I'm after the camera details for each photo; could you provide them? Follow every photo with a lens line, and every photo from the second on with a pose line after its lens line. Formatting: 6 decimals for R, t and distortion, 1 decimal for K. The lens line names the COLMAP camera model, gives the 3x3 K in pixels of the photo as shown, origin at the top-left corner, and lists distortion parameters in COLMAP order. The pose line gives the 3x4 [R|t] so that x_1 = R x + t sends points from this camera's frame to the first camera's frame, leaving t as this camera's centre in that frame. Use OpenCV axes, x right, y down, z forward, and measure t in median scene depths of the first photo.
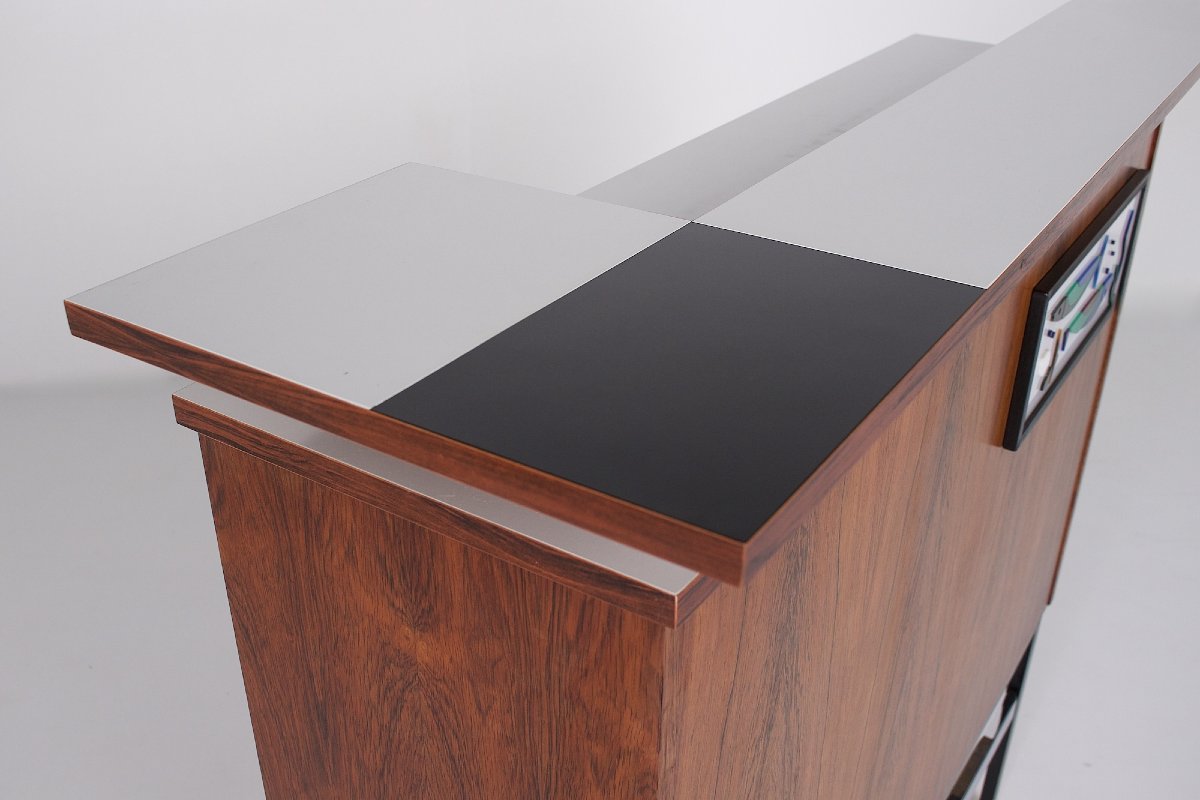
lens RADIAL K [[1229.7, 0, 600.0], [0, 1229.7, 400.0], [0, 0, 1]] dist [-0.003461, -0.001781]
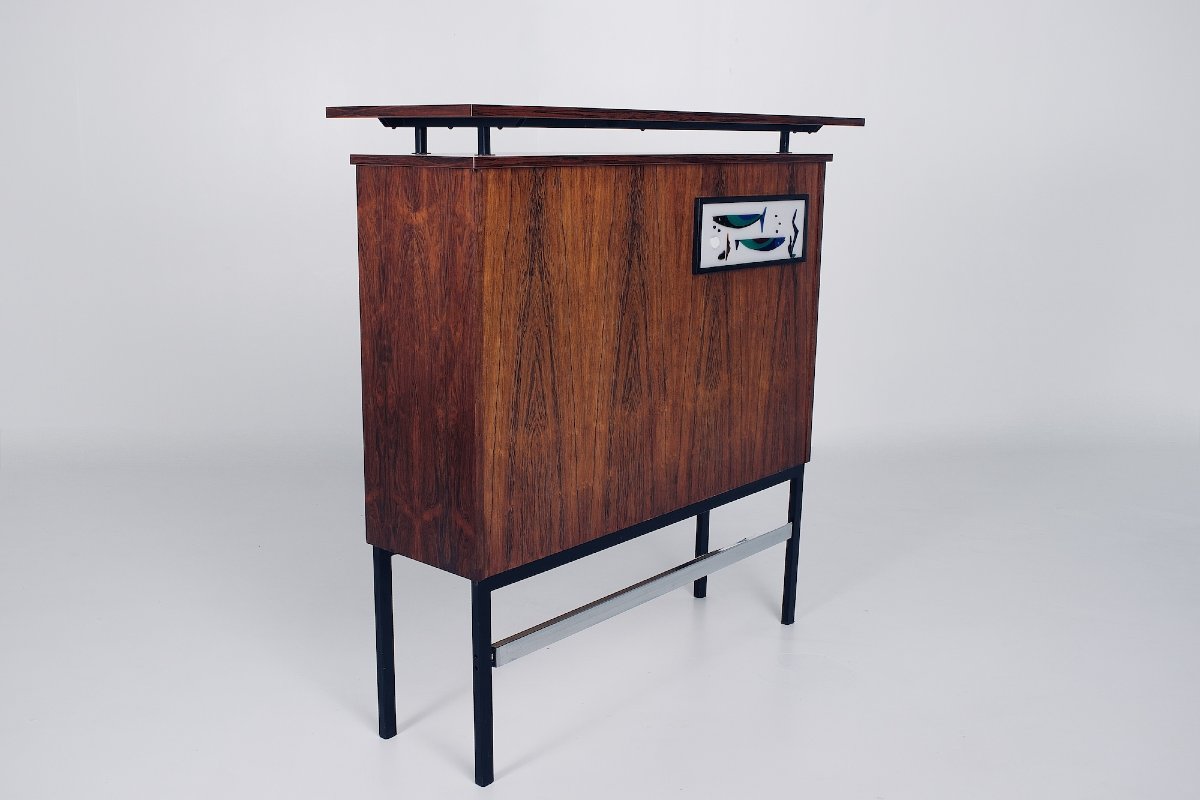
lens RADIAL K [[1229.7, 0, 600.0], [0, 1229.7, 400.0], [0, 0, 1]] dist [-0.003461, -0.001781]
pose [[0.991683, 0.038449, -0.122830, 0.771601], [-0.071519, 0.958055, -0.277517, 1.555758], [0.107008, 0.283993, 0.952836, -1.944673]]
